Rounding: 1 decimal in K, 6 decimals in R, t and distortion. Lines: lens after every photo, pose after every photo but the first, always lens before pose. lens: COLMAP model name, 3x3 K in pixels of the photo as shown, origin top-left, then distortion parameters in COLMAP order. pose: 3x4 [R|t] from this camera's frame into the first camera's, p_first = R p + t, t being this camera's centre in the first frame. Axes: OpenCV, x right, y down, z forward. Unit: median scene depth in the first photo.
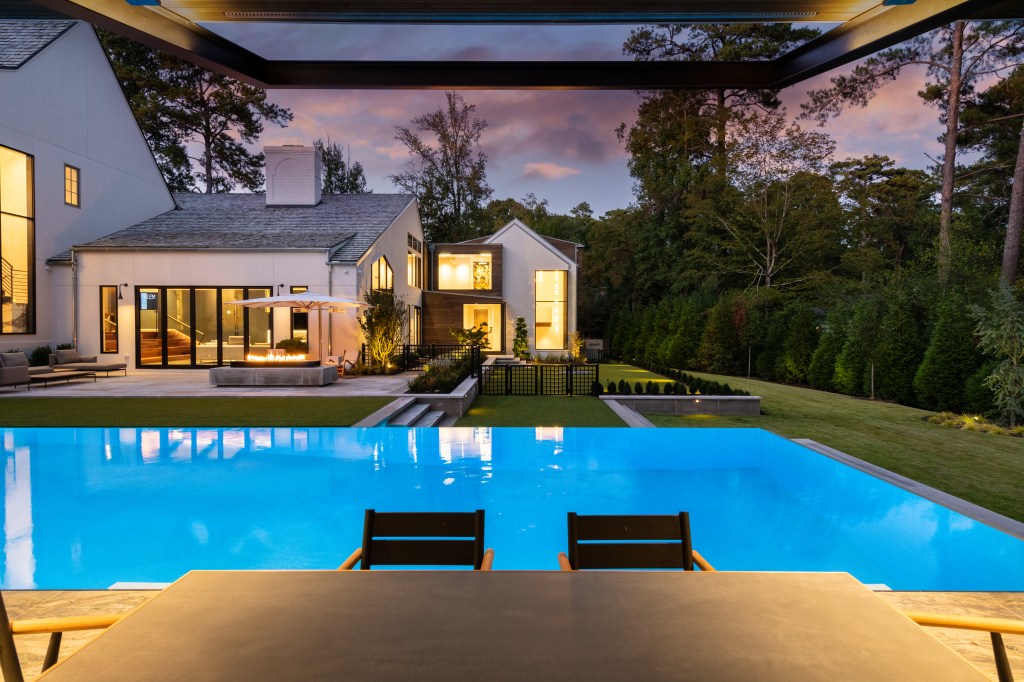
lens RADIAL K [[554.1, 0, 512.0], [0, 554.1, 341.0], [0, 0, 1]] dist [0.013173, -0.000881]
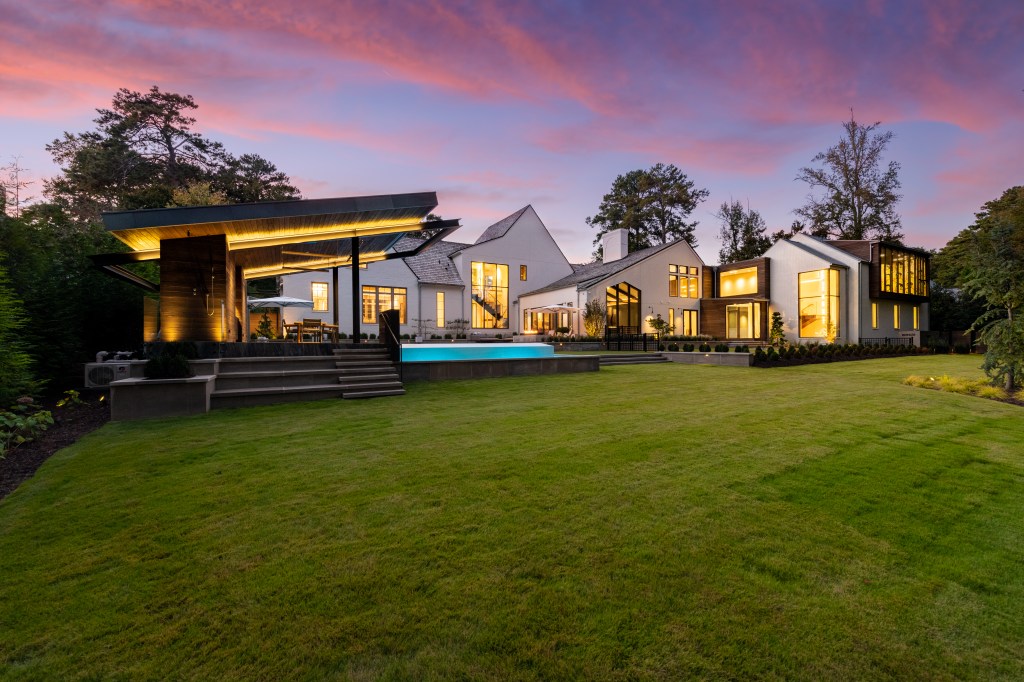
lens RADIAL K [[392.1, 0, 512.0], [0, 392.1, 341.0], [0, 0, 1]] dist [0.009660, -0.000126]
pose [[0.506382, -0.010038, -0.862251, 0.517931], [-0.013379, 0.999720, -0.019496, 0.053213], [0.862205, 0.021409, 0.506106, 0.019825]]
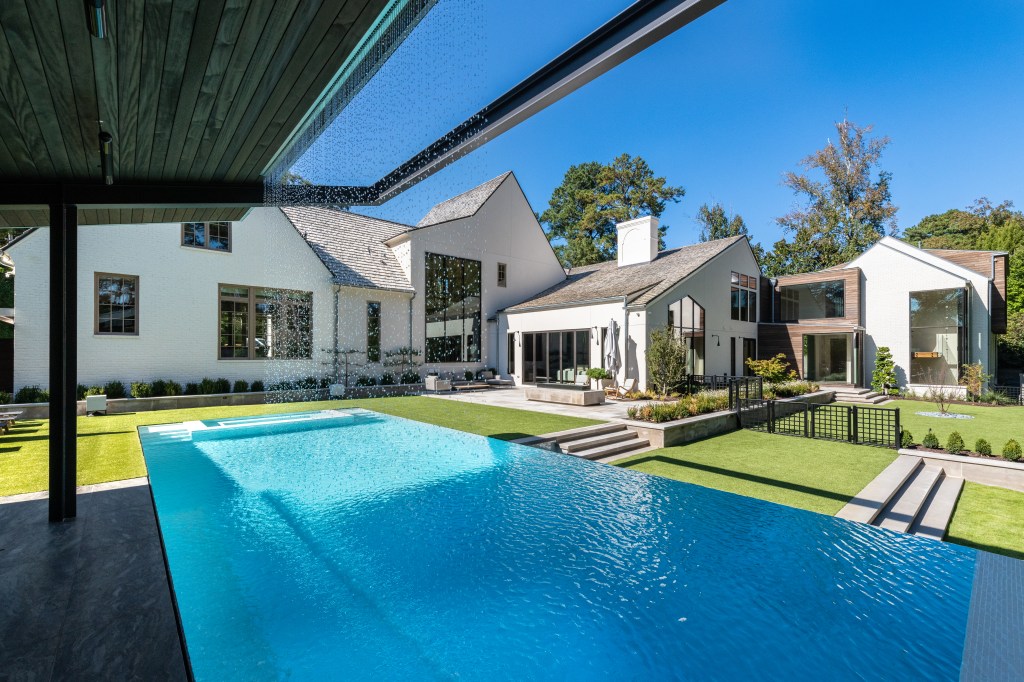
lens RADIAL K [[427.2, 0, 511.2], [0, 427.2, 353.3], [0, 0, 1]] dist [0.008202, -0.000104]
pose [[0.674160, -0.005601, -0.738564, 0.129788], [-0.016279, 0.999616, -0.022440, -0.007270], [0.738406, 0.027151, 0.673810, 0.101133]]
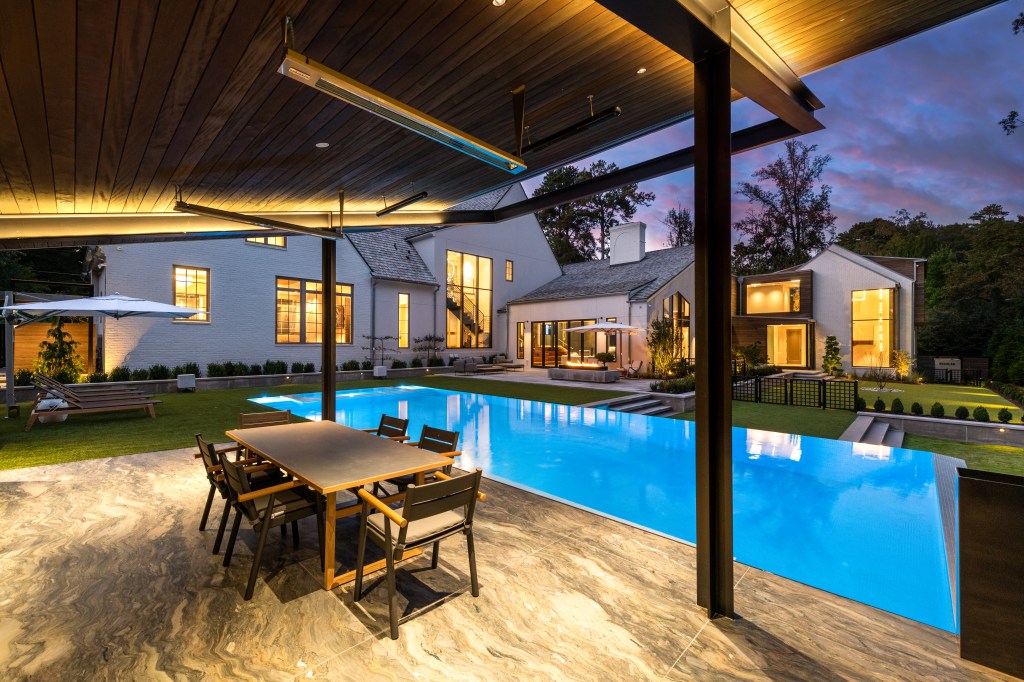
lens RADIAL K [[407.9, 0, 512.0], [0, 407.9, 341.0], [0, 0, 1]] dist [0.009978, -0.000143]
pose [[0.726926, -0.005449, -0.686694, 0.118219], [-0.018225, 0.999463, -0.027224, 0.000155], [0.686474, 0.032305, 0.726436, 0.000566]]
